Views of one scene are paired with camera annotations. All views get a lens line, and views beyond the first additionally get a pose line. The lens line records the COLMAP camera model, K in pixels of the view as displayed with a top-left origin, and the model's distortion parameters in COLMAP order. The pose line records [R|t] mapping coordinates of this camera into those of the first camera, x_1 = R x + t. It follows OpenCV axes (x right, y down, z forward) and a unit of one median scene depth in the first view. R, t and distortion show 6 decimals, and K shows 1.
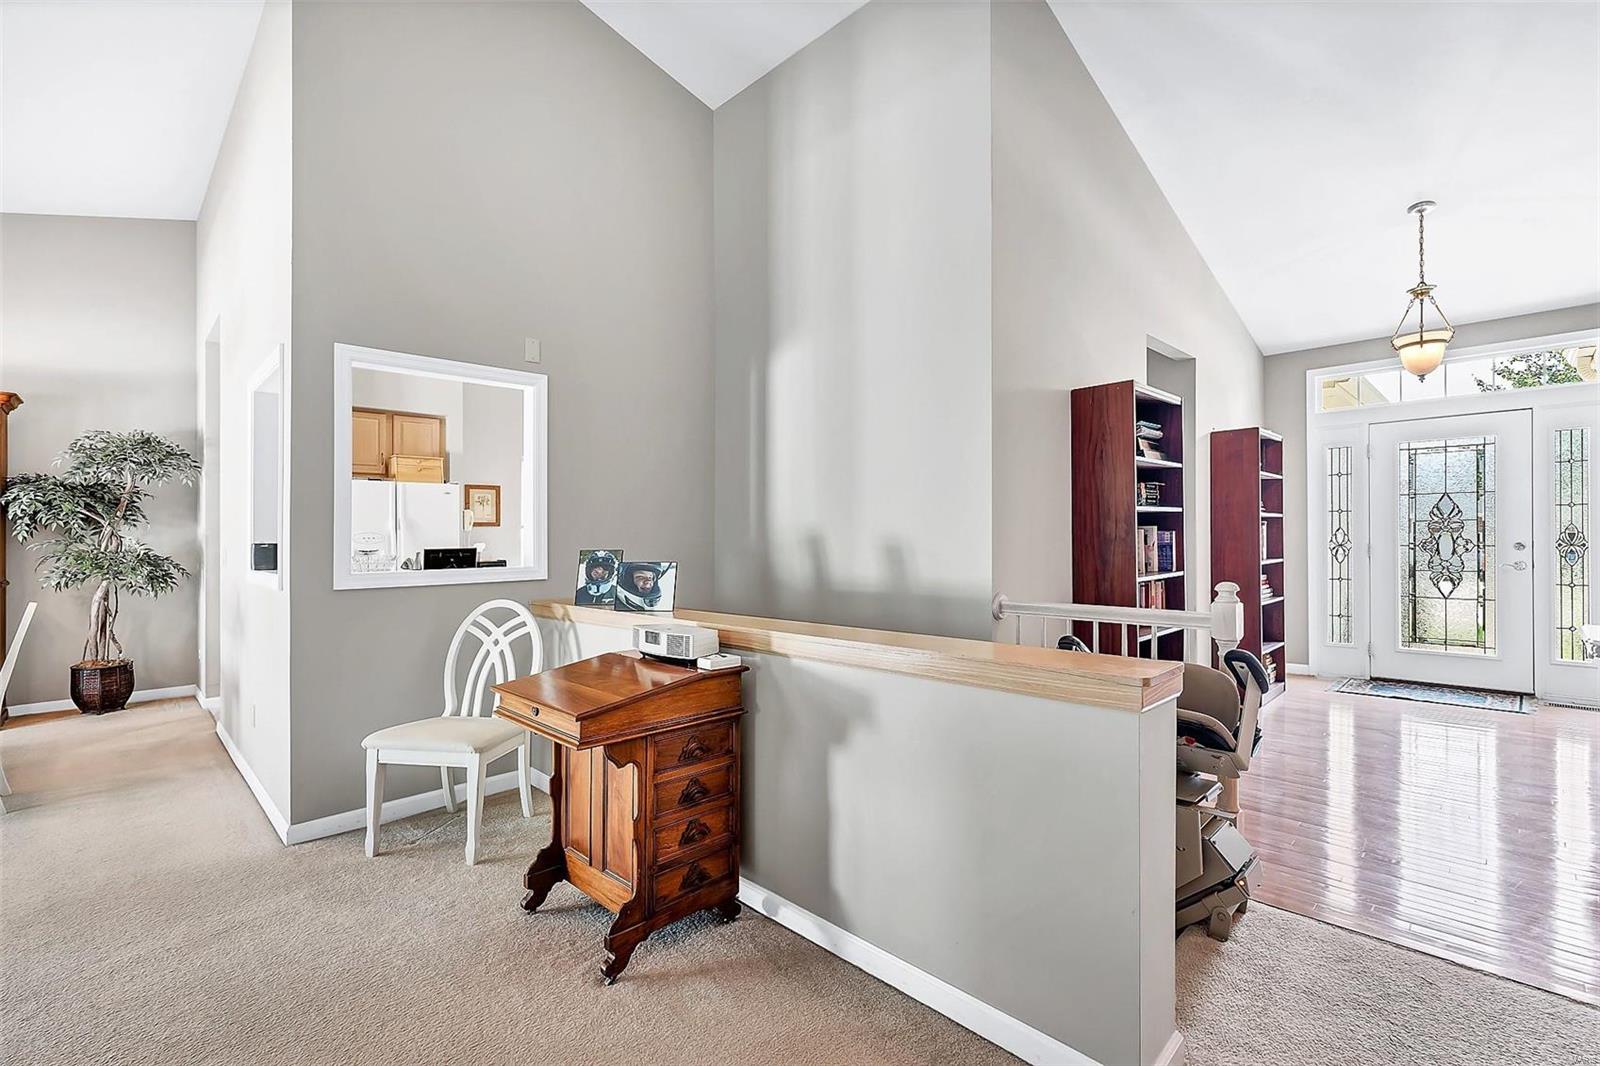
lens RADIAL K [[706.3, 0, 793.8], [0, 706.3, 532.5], [0, 0, 1]] dist [-0.003885, -0.000278]
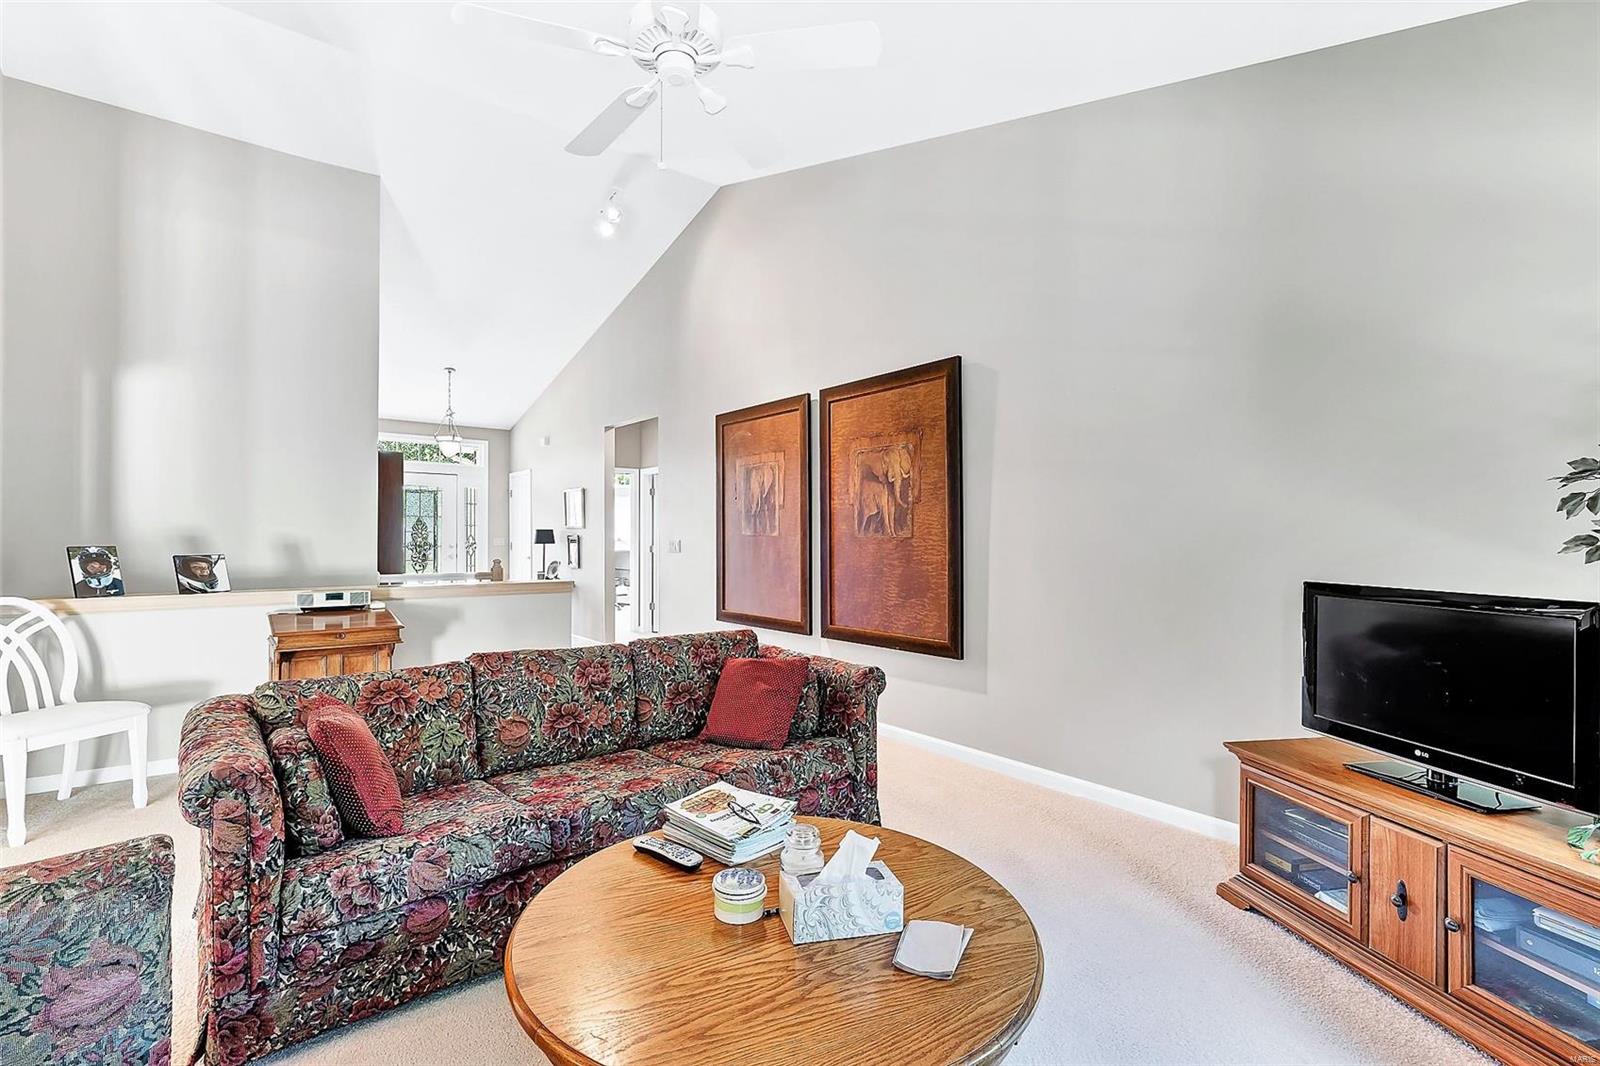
lens RADIAL K [[706.3, 0, 793.8], [0, 706.3, 532.5], [0, 0, 1]] dist [-0.003885, -0.000278]
pose [[0.091723, 0.019360, 0.995596, -1.289431], [-0.009615, 0.999782, -0.018556, 0.014179], [-0.995738, -0.007871, 0.091889, -0.162777]]
